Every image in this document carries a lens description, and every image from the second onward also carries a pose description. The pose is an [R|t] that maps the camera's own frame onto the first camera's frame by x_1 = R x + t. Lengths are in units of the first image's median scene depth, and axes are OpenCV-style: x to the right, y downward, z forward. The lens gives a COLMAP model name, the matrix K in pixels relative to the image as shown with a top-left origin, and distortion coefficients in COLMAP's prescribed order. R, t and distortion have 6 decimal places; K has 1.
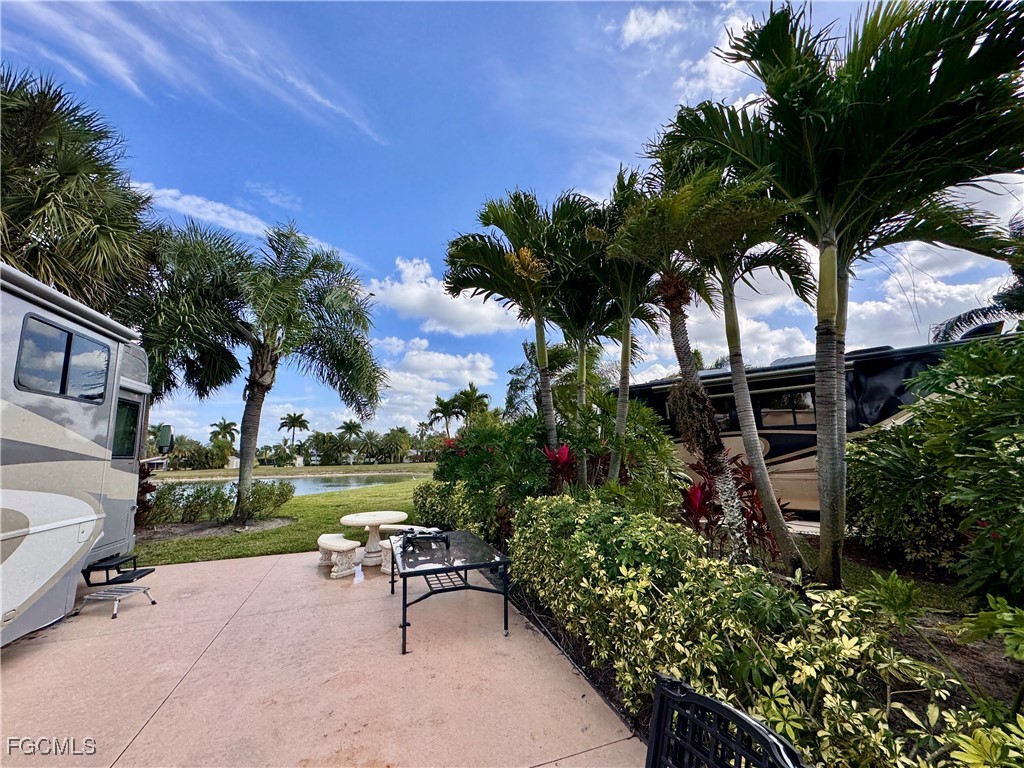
lens RADIAL K [[416.9, 0, 508.5], [0, 416.9, 387.1], [0, 0, 1]] dist [-0.000590, 0.000034]
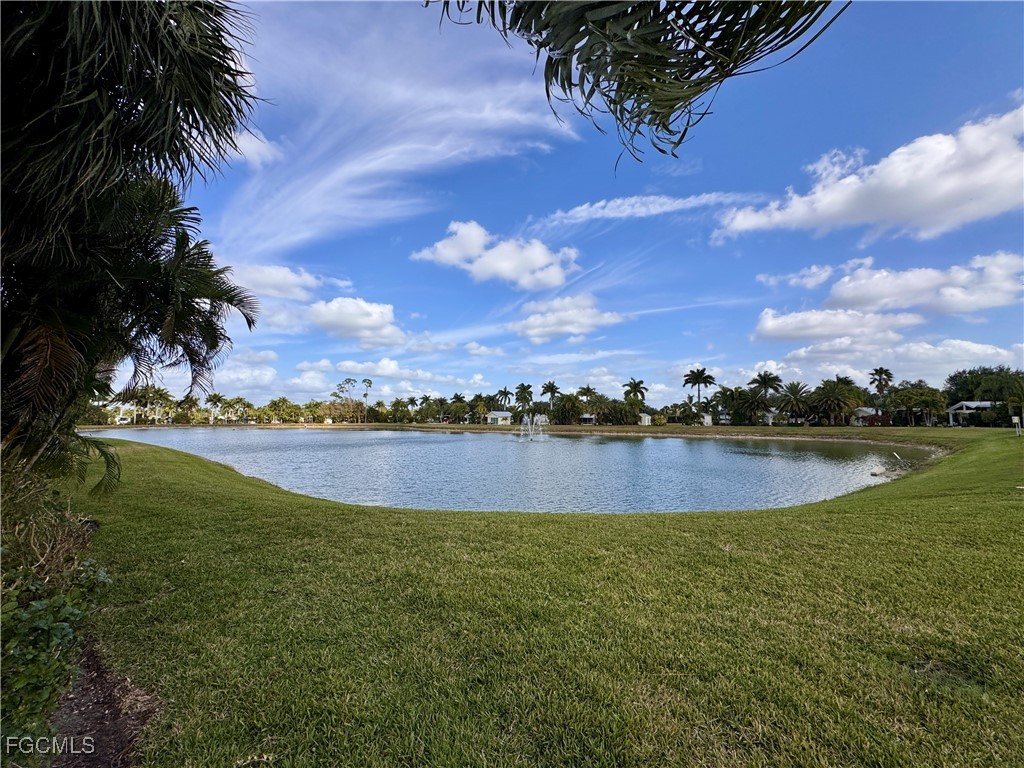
lens RADIAL K [[414.3, 0, 509.5], [0, 414.3, 380.9], [0, 0, 1]] dist [-0.001553, -0.000055]
pose [[0.610336, -0.048143, -0.790678, -0.045597], [0.113267, 0.993199, 0.026958, 0.020012], [0.784003, -0.106011, 0.611638, 0.117074]]
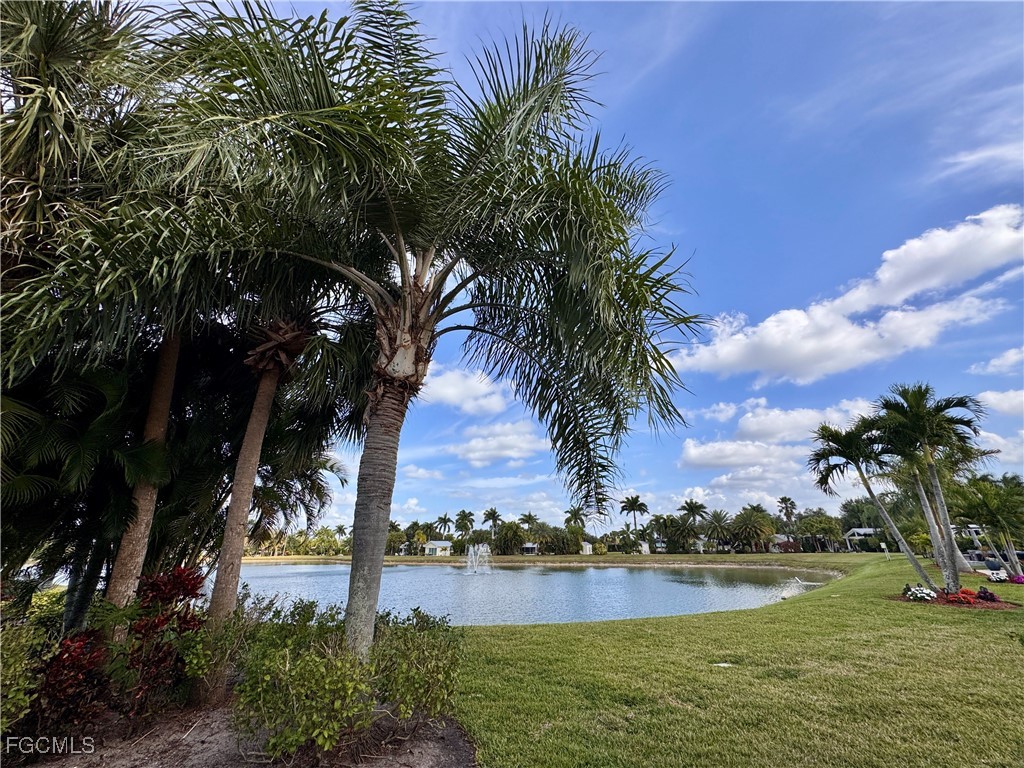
lens RADIAL K [[414.3, 0, 509.5], [0, 414.3, 380.9], [0, 0, 1]] dist [-0.001553, -0.000055]
pose [[0.718946, -0.245065, -0.650431, -0.023261], [0.105975, 0.963490, -0.245879, 0.012665], [0.686940, 0.107844, 0.718668, 0.082481]]
